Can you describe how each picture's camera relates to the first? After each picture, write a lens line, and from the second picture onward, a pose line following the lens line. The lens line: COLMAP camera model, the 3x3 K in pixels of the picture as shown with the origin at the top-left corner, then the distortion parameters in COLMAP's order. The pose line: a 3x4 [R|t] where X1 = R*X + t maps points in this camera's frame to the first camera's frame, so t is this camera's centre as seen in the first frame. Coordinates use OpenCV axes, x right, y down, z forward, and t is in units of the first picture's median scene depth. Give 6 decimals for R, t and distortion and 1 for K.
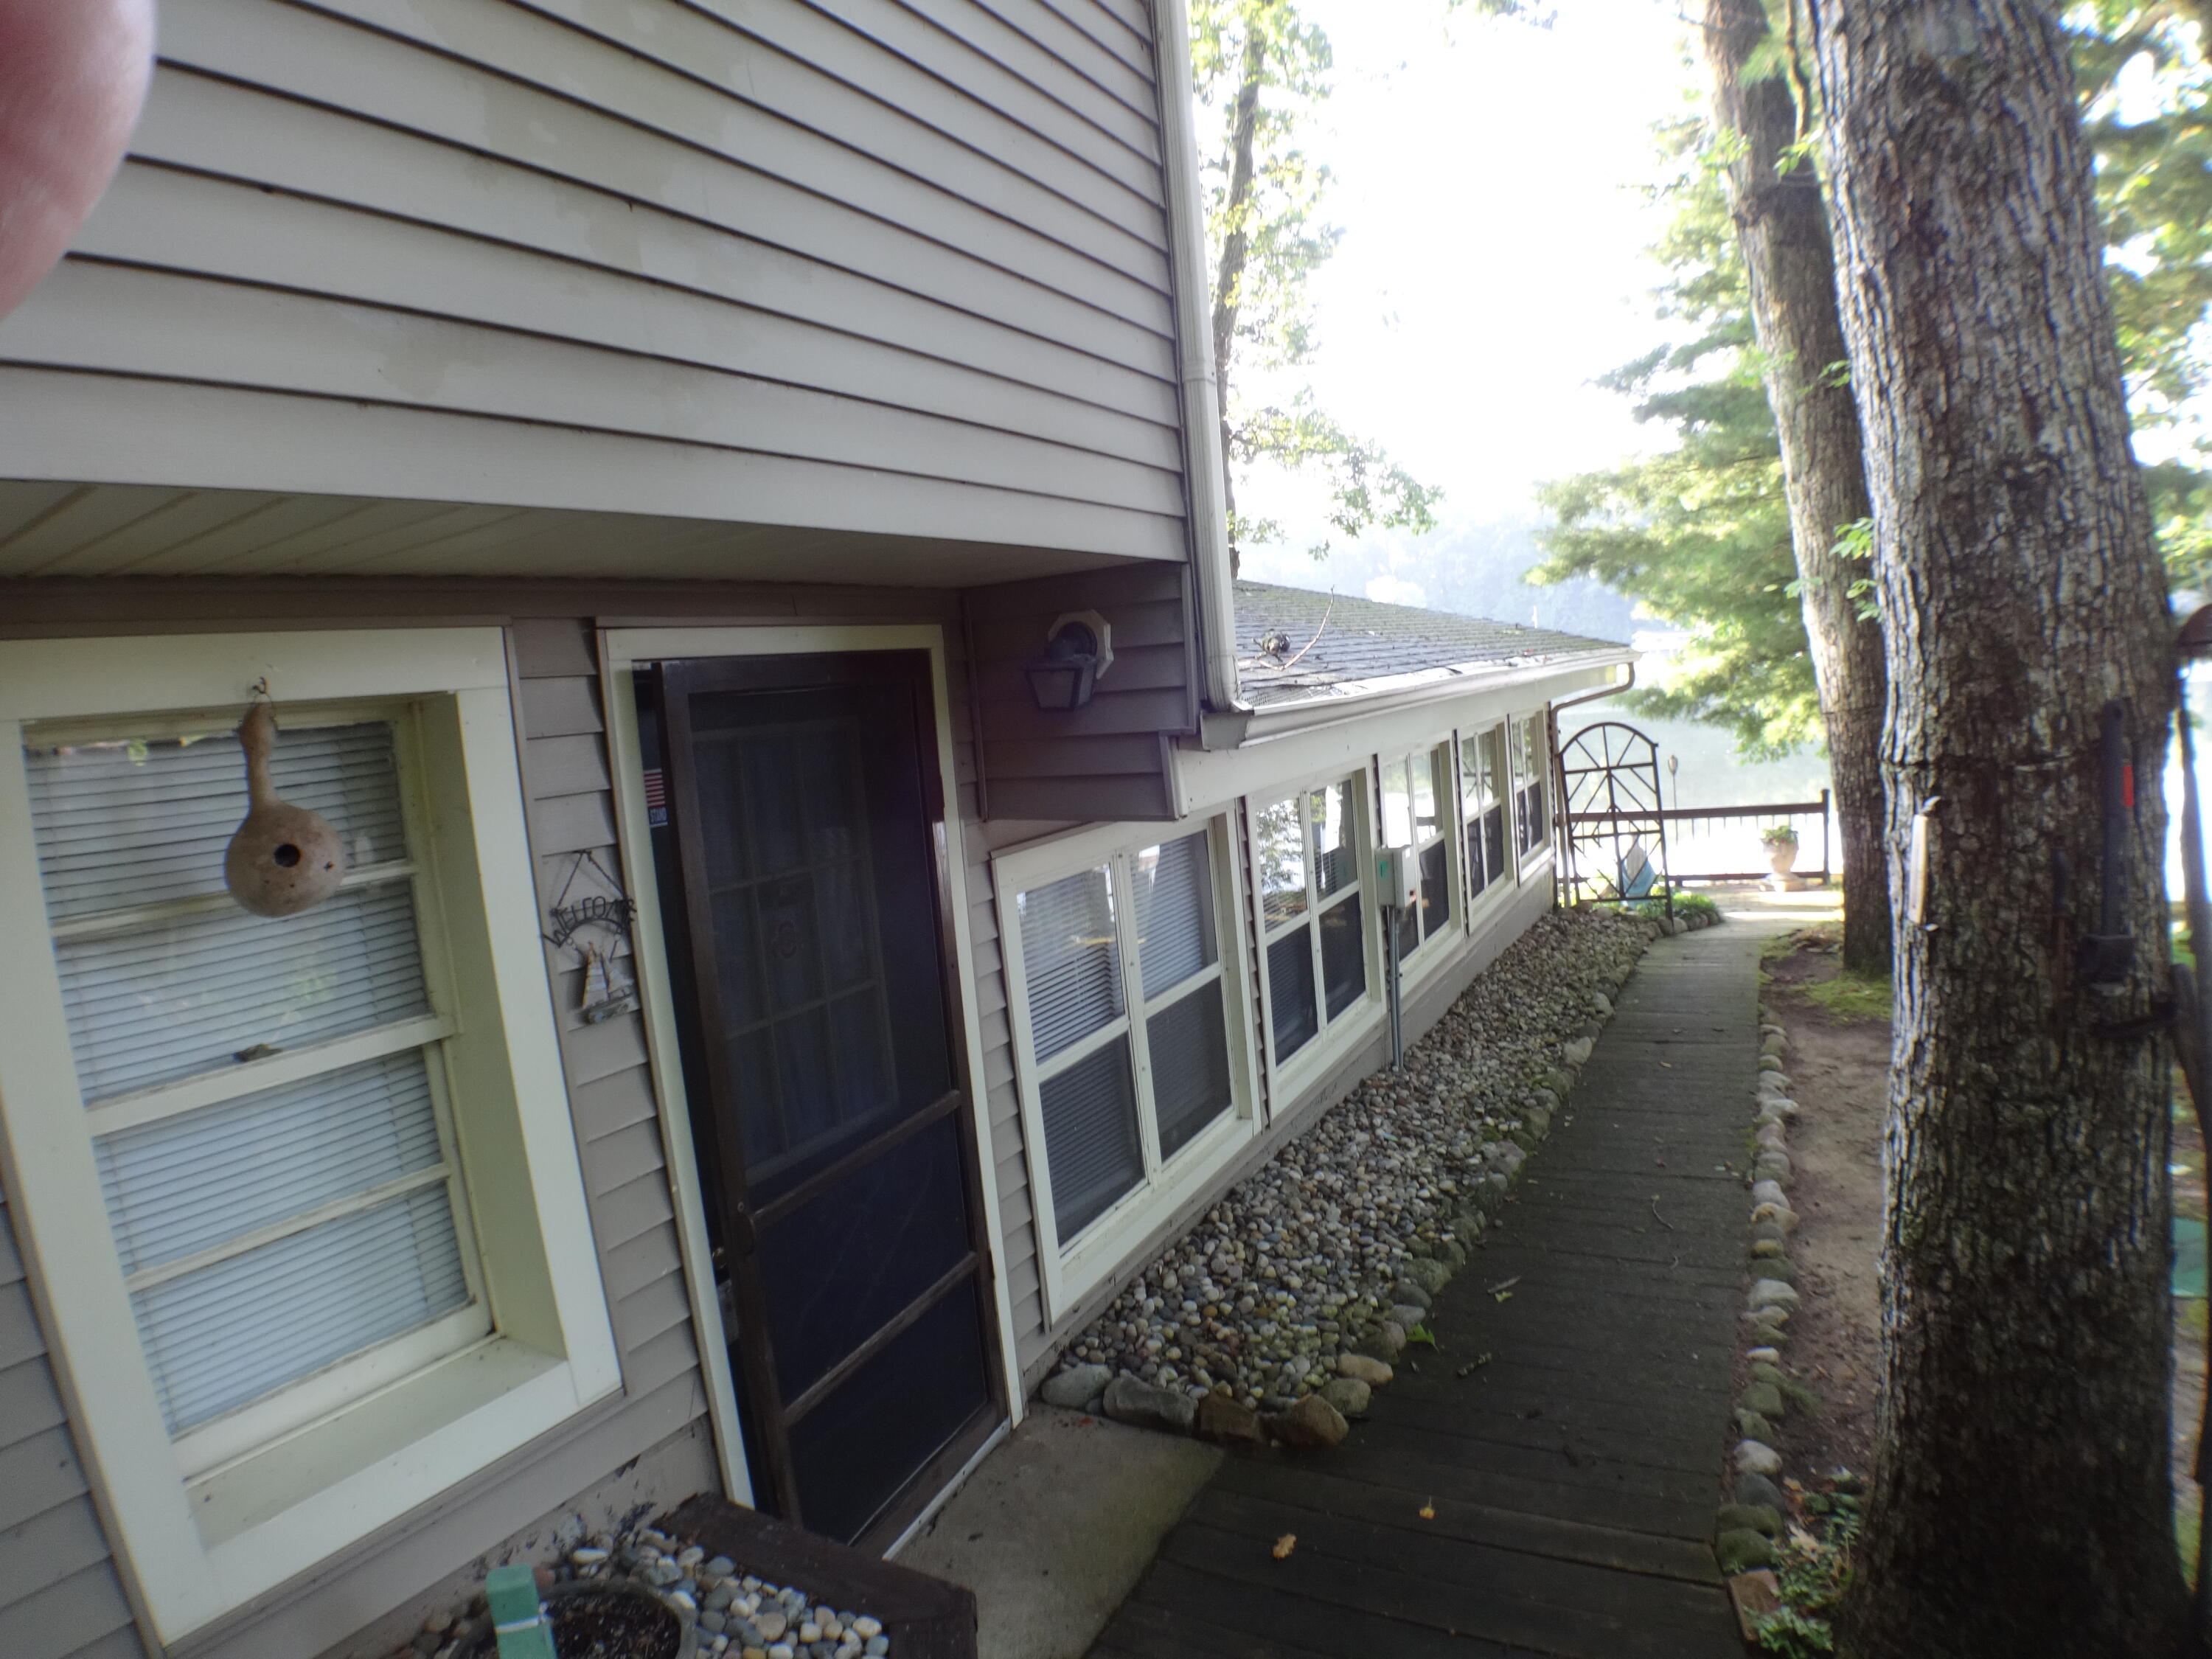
lens RADIAL K [[1264.8, 0, 1131.8], [0, 1264.8, 798.8], [0, 0, 1]] dist [-0.152869, 0.022803]
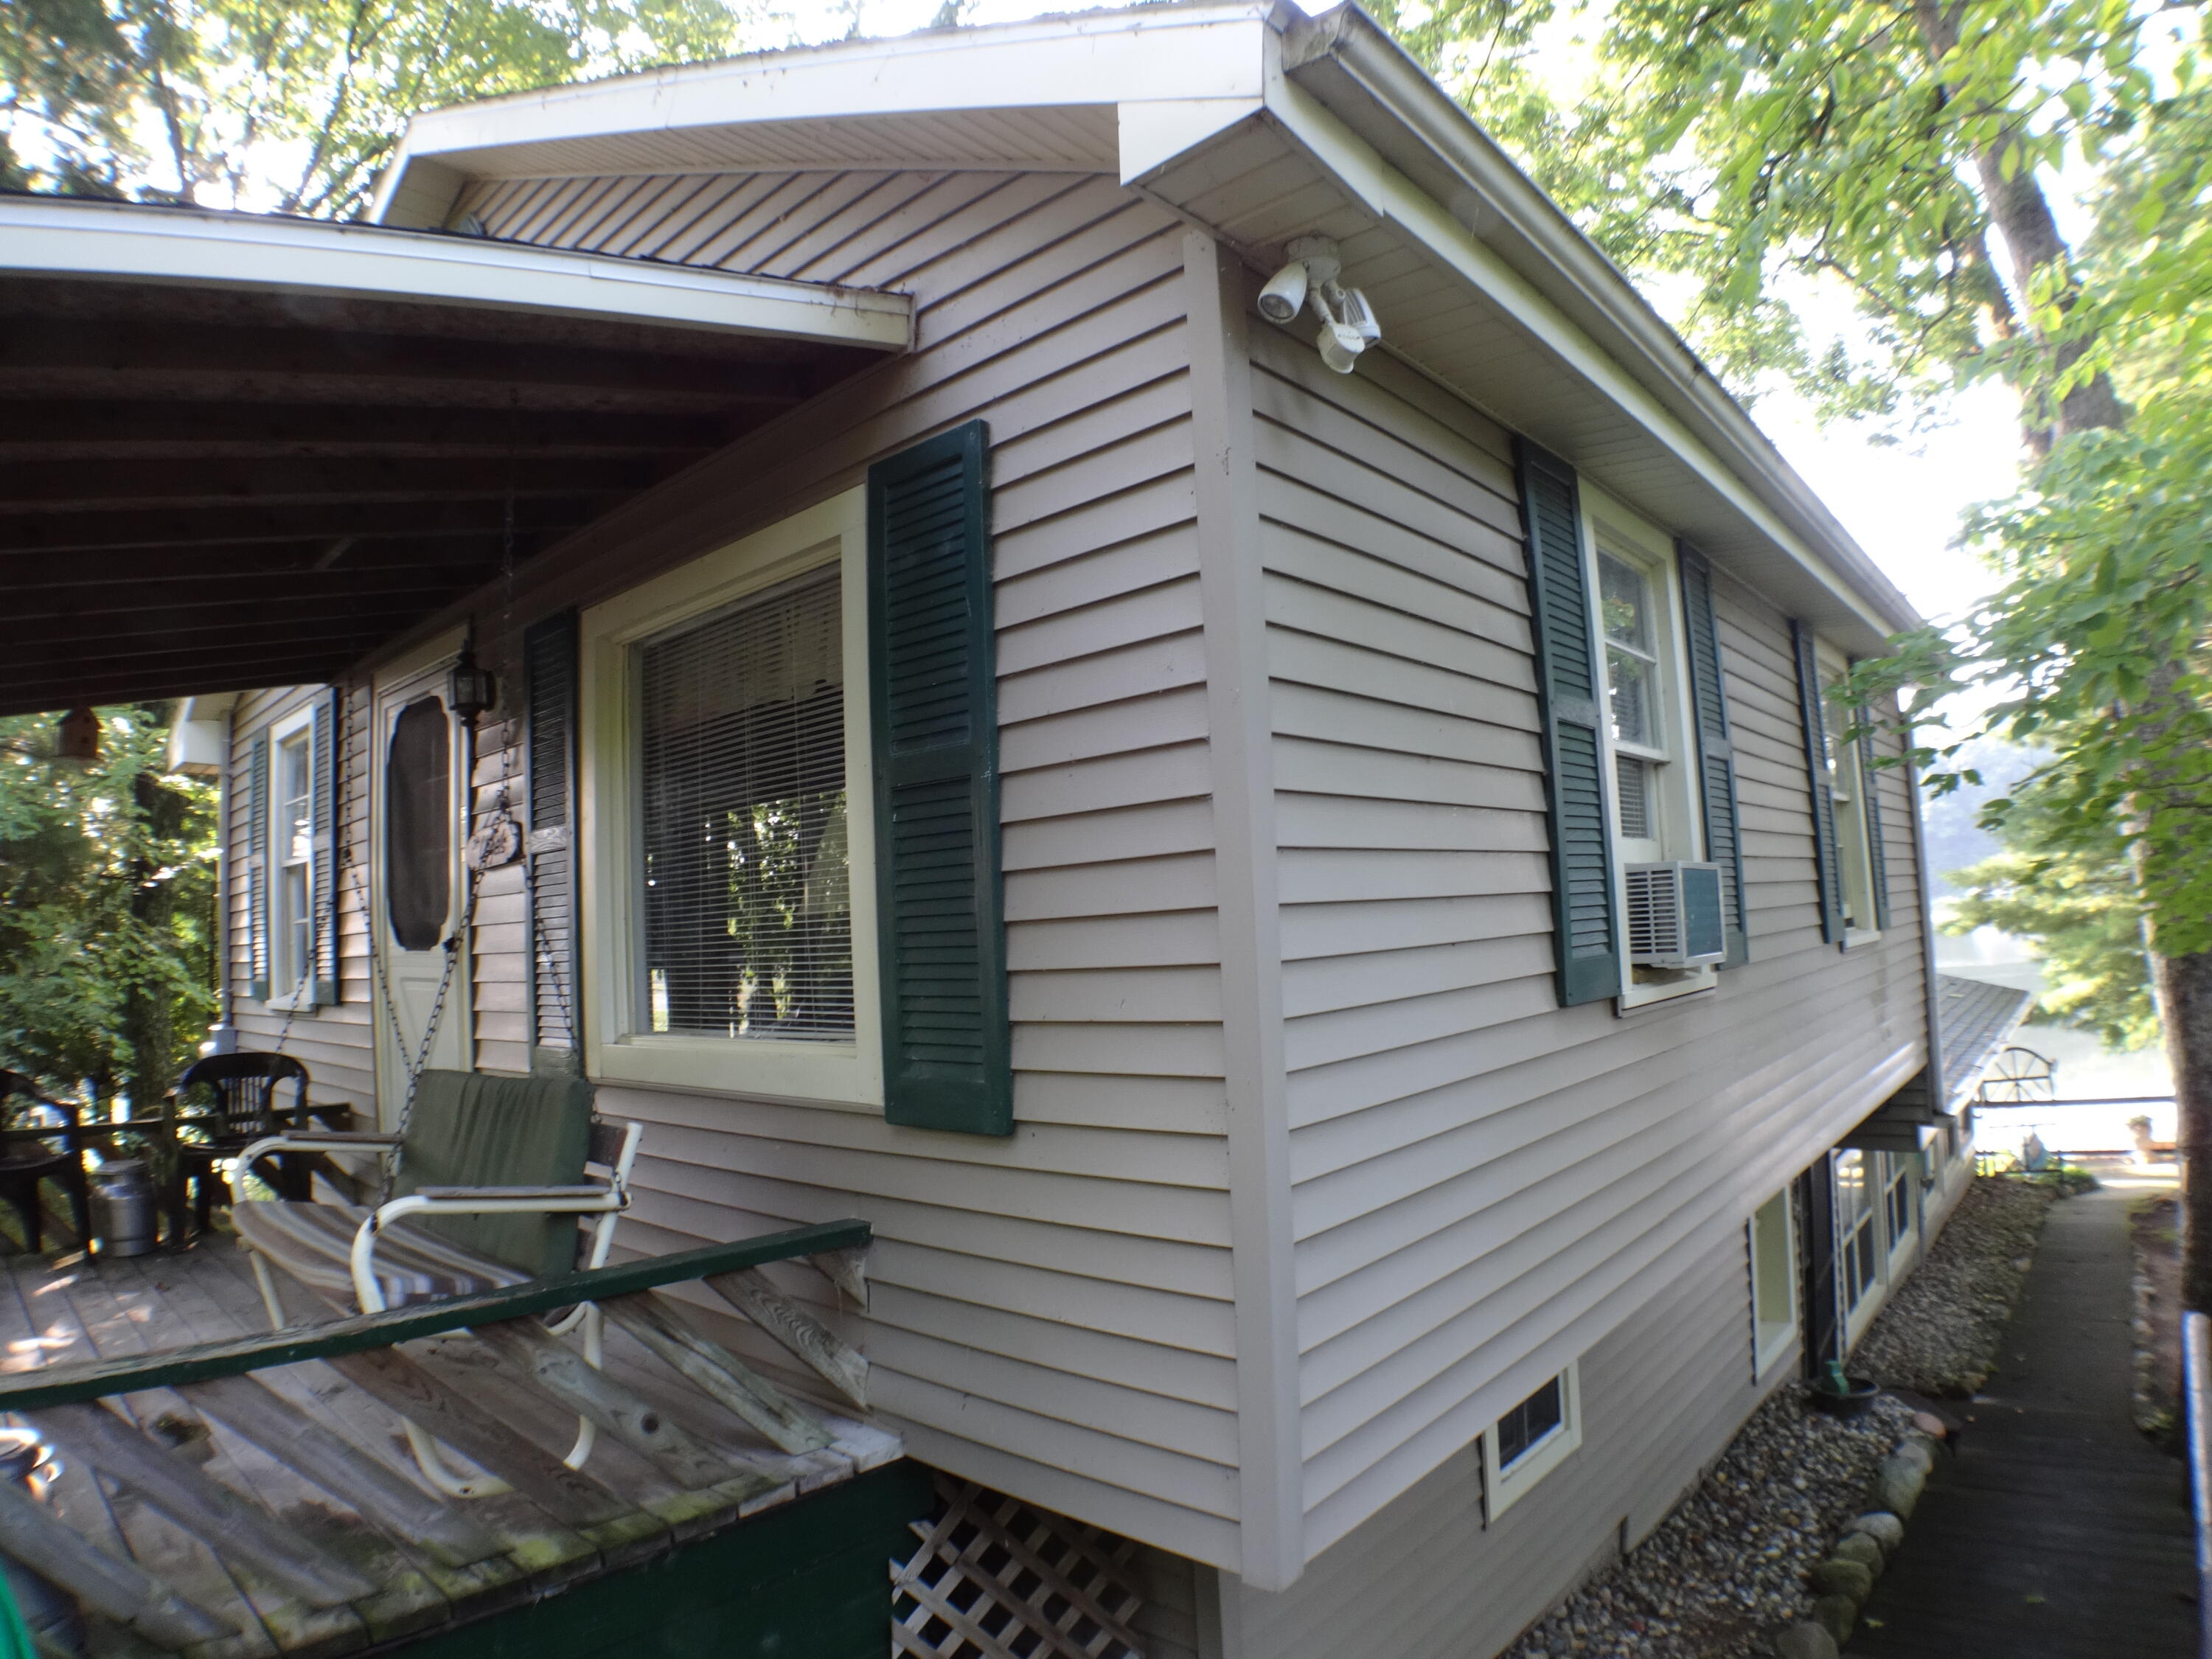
lens RADIAL K [[1264.8, 0, 1131.8], [0, 1264.8, 798.8], [0, 0, 1]] dist [-0.152869, 0.022803]
pose [[0.972906, 0.004699, -0.231155, -0.304390], [-0.047054, 0.982894, -0.178061, -0.057811], [0.226364, 0.184114, 0.956484, -0.565105]]
